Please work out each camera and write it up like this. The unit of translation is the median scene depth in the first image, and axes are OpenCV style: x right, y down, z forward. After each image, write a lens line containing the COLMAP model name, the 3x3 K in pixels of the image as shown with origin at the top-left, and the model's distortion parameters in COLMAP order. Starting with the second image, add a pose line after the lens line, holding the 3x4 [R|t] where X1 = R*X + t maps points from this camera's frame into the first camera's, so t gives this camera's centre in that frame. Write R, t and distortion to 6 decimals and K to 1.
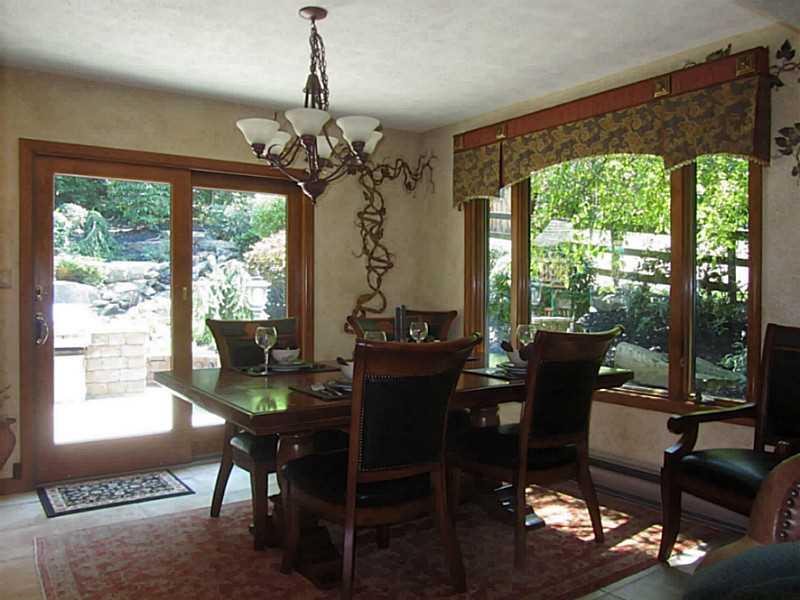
lens RADIAL K [[664.2, 0, 403.9], [0, 664.2, 297.7], [0, 0, 1]] dist [-0.009261, -0.017032]
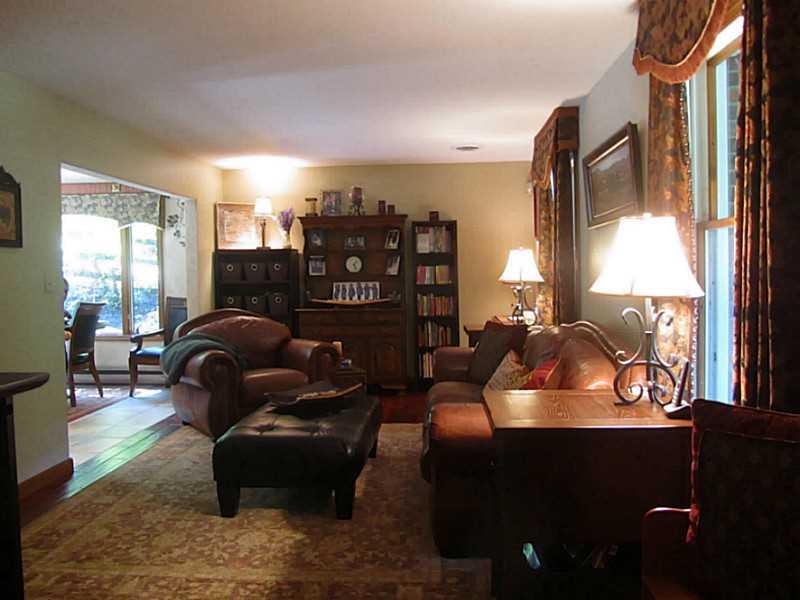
lens RADIAL K [[664.2, 0, 402.1], [0, 664.2, 298.6], [0, 0, 1]] dist [-0.009261, -0.017032]
pose [[0.617703, -0.024706, 0.786023, -0.806067], [0.019917, 0.999677, 0.015770, 0.023204], [-0.786159, 0.005914, 0.617995, -1.150729]]
